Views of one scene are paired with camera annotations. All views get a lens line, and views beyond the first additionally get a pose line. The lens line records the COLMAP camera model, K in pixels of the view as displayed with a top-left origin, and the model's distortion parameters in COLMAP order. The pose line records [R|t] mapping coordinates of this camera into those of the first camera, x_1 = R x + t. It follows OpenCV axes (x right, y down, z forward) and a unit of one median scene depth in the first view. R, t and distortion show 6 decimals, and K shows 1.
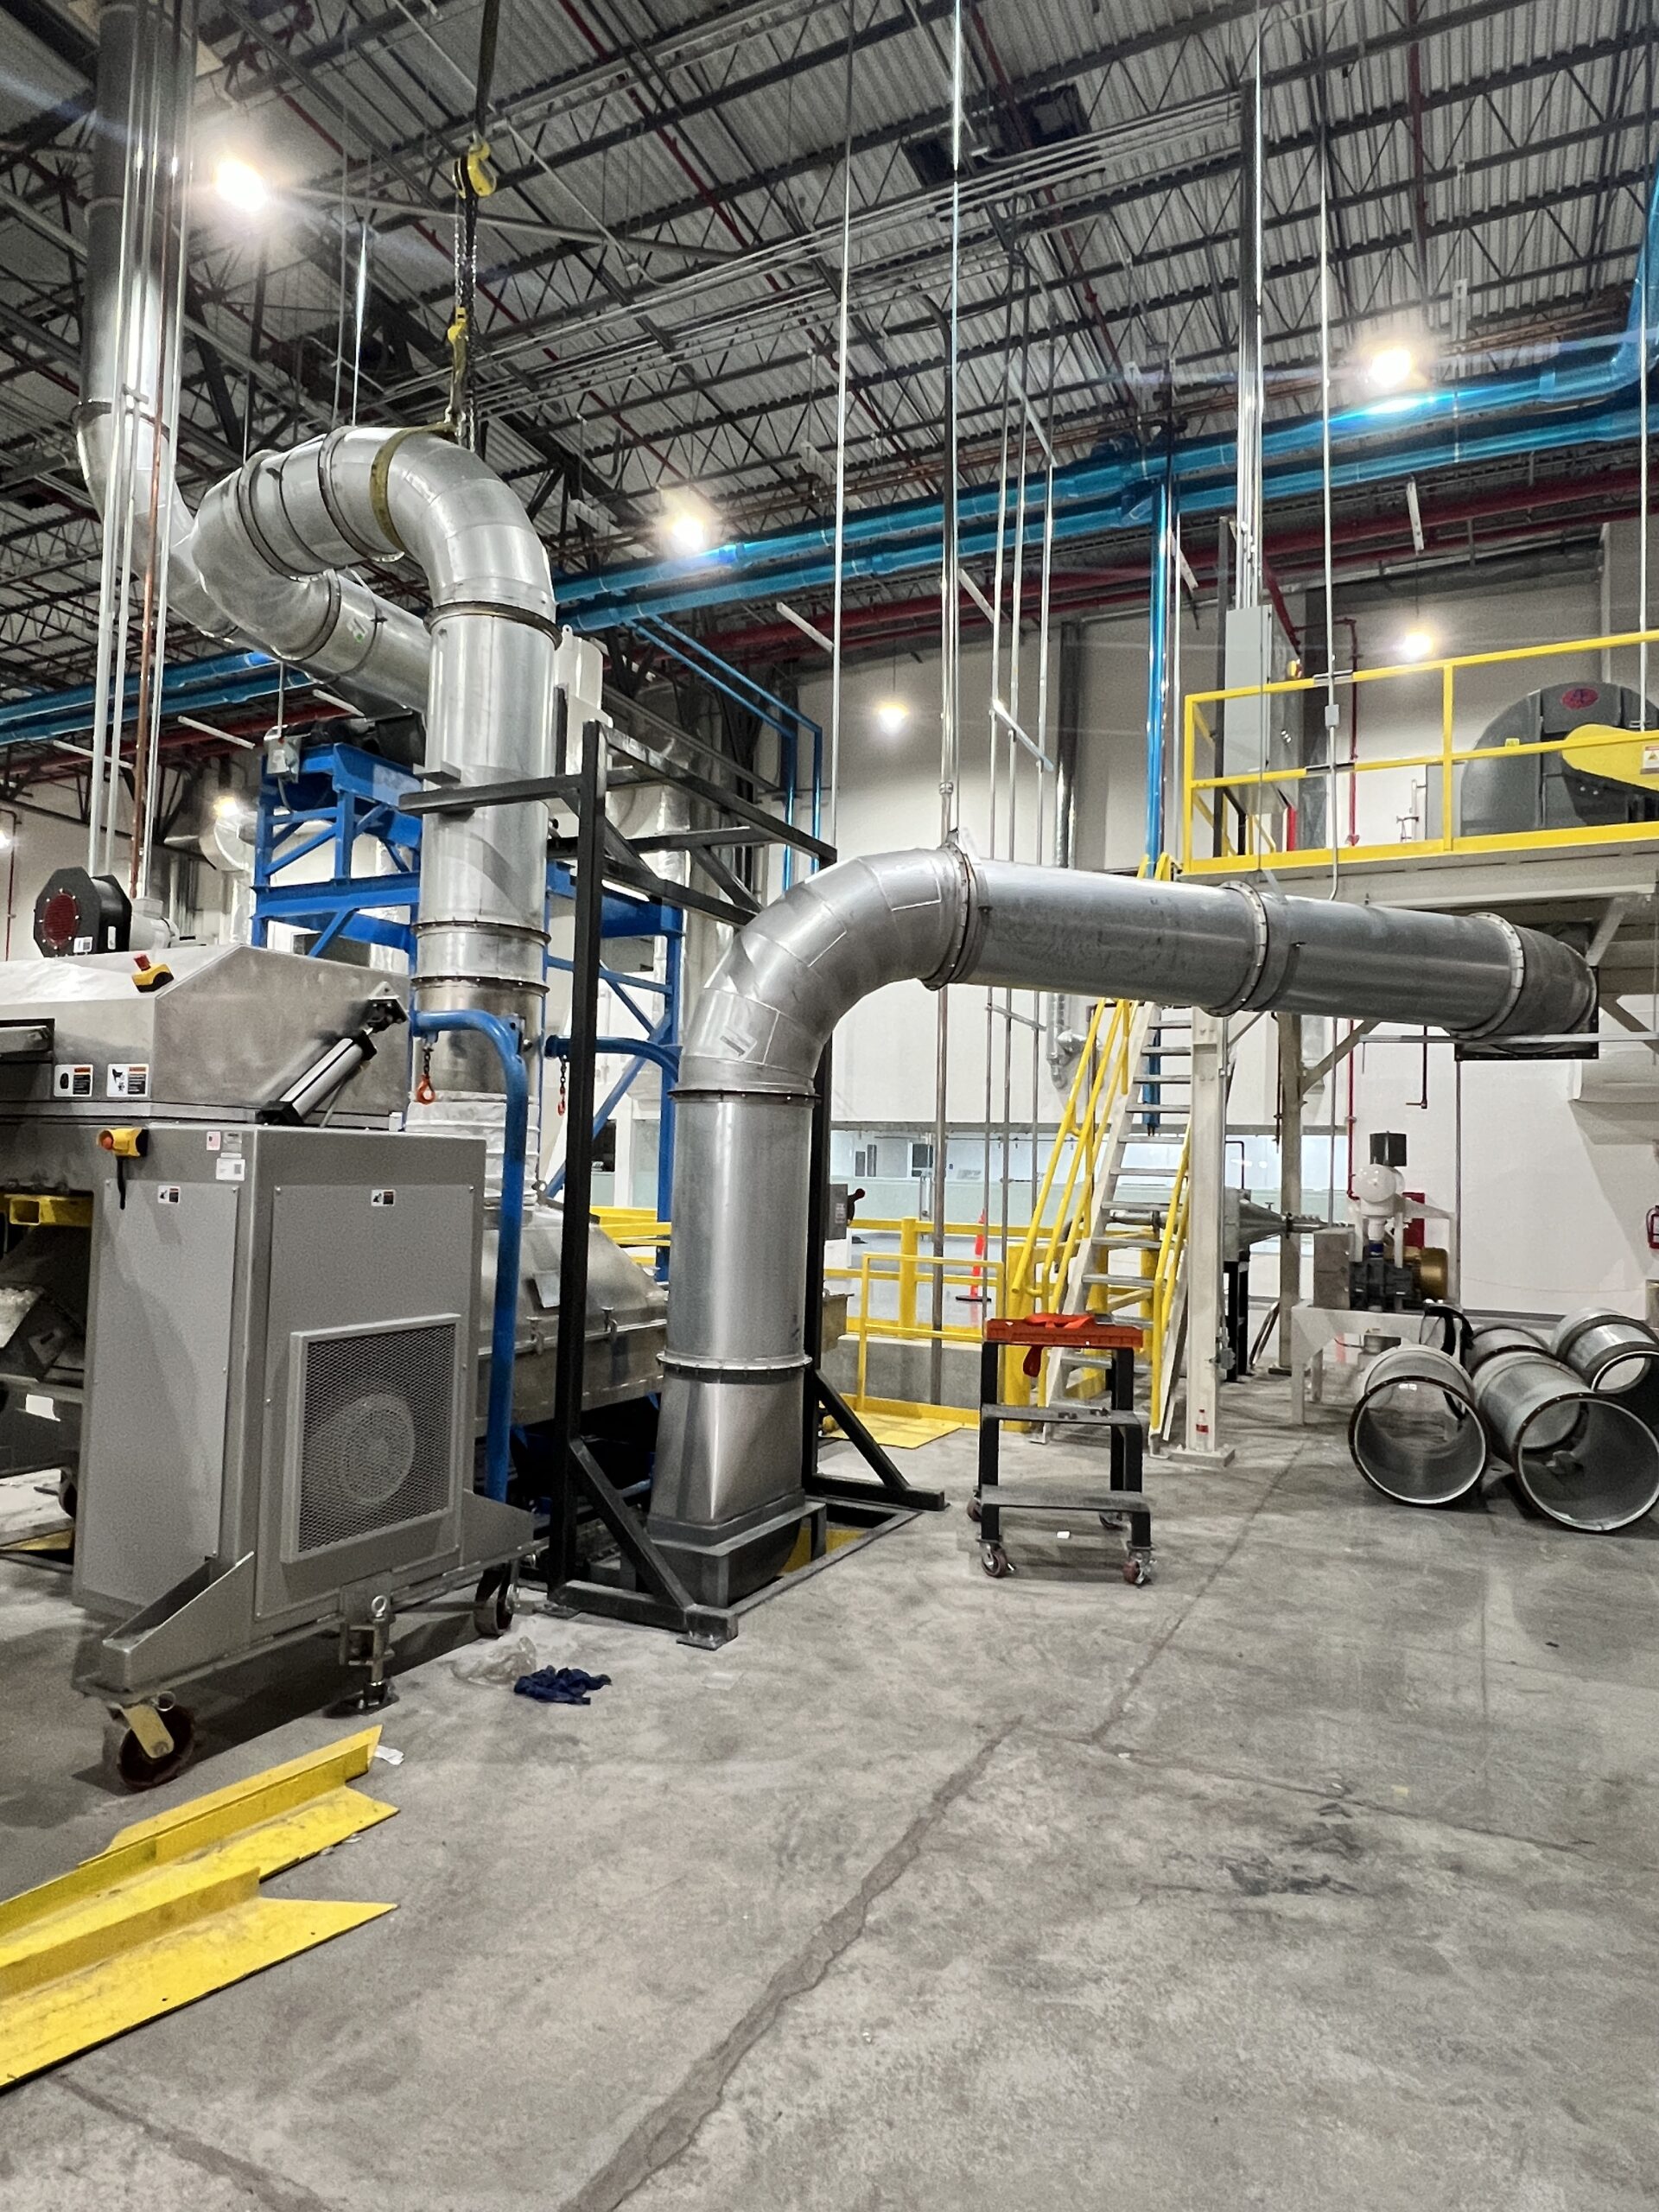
lens RADIAL K [[1303.3, 0, 829.9], [0, 1303.3, 1104.9], [0, 0, 1]] dist [-0.012137, 0.009828]
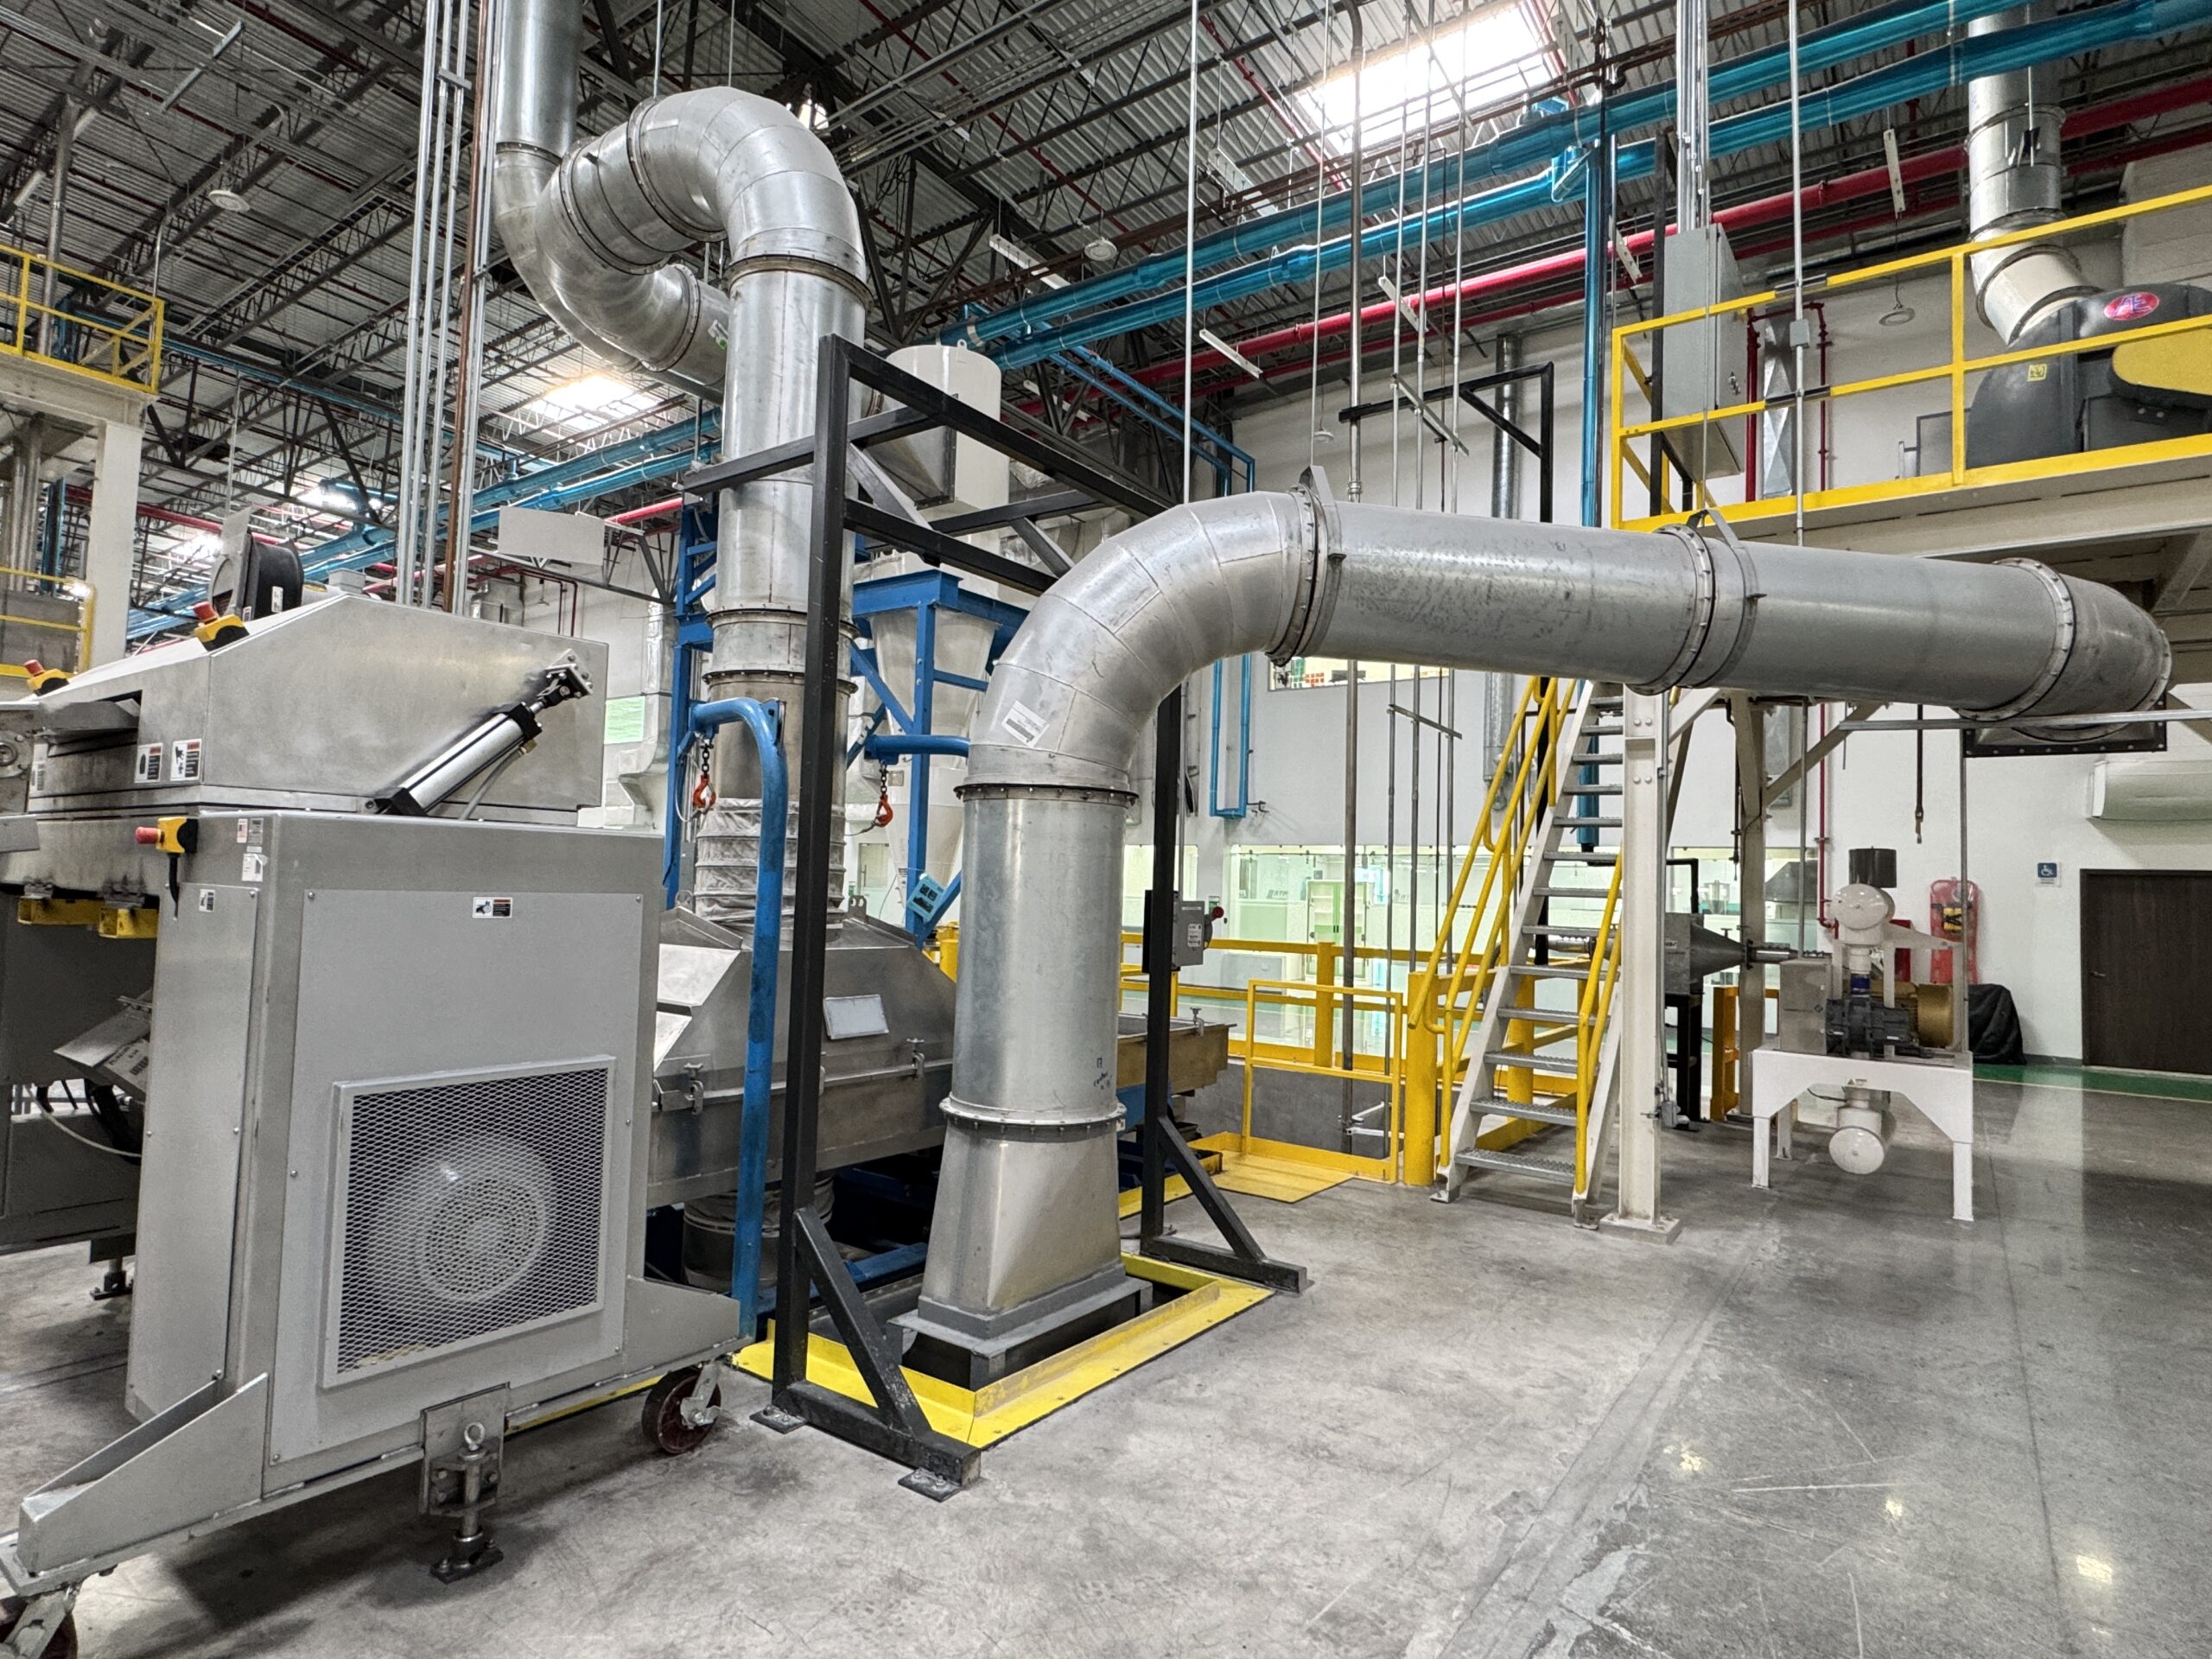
lens RADIAL K [[1172.1, 0, 1104.2], [0, 1172.1, 837.1], [0, 0, 1]] dist [-0.007663, 0.002350]
pose [[0.986176, -0.005401, -0.165616, 0.074429], [0.005123, 0.999985, -0.002106, 0.017960], [0.165624, 0.001228, 0.986188, 0.203846]]
